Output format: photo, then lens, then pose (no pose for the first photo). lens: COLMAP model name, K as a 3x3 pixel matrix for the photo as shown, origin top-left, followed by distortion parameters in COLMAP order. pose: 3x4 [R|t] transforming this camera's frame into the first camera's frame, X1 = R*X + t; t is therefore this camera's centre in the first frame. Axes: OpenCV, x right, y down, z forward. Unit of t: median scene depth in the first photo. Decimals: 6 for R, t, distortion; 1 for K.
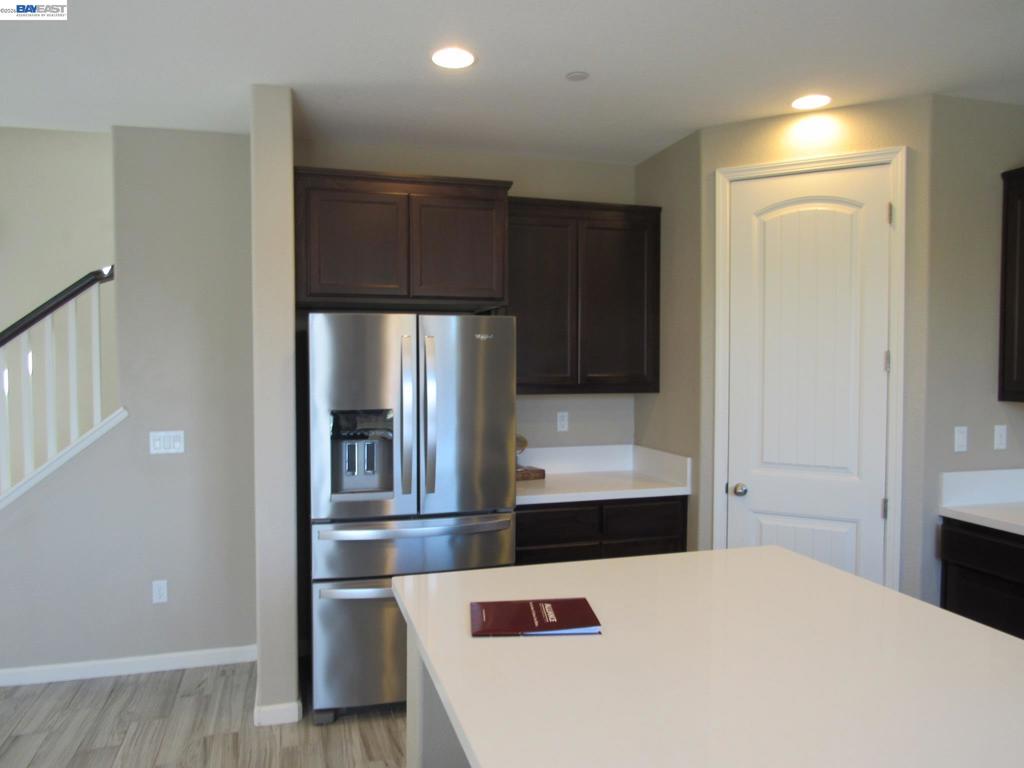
lens RADIAL K [[753.6, 0, 512.0], [0, 753.6, 384.0], [0, 0, 1]] dist [-0.002692, -0.008458]
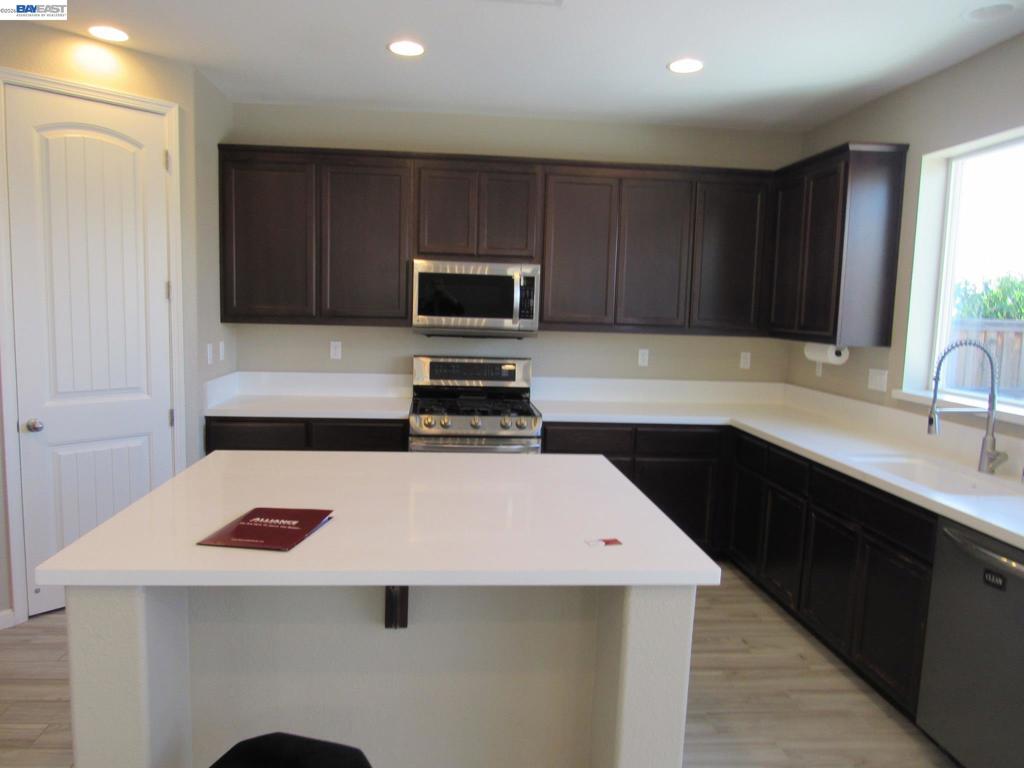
lens RADIAL K [[753.6, 0, 512.0], [0, 753.6, 384.0], [0, 0, 1]] dist [-0.002692, -0.008458]
pose [[0.198756, -0.104226, 0.974491, -0.530052], [0.005059, 0.994425, 0.105326, -0.006982], [-0.980036, -0.016004, 0.198175, 0.252272]]
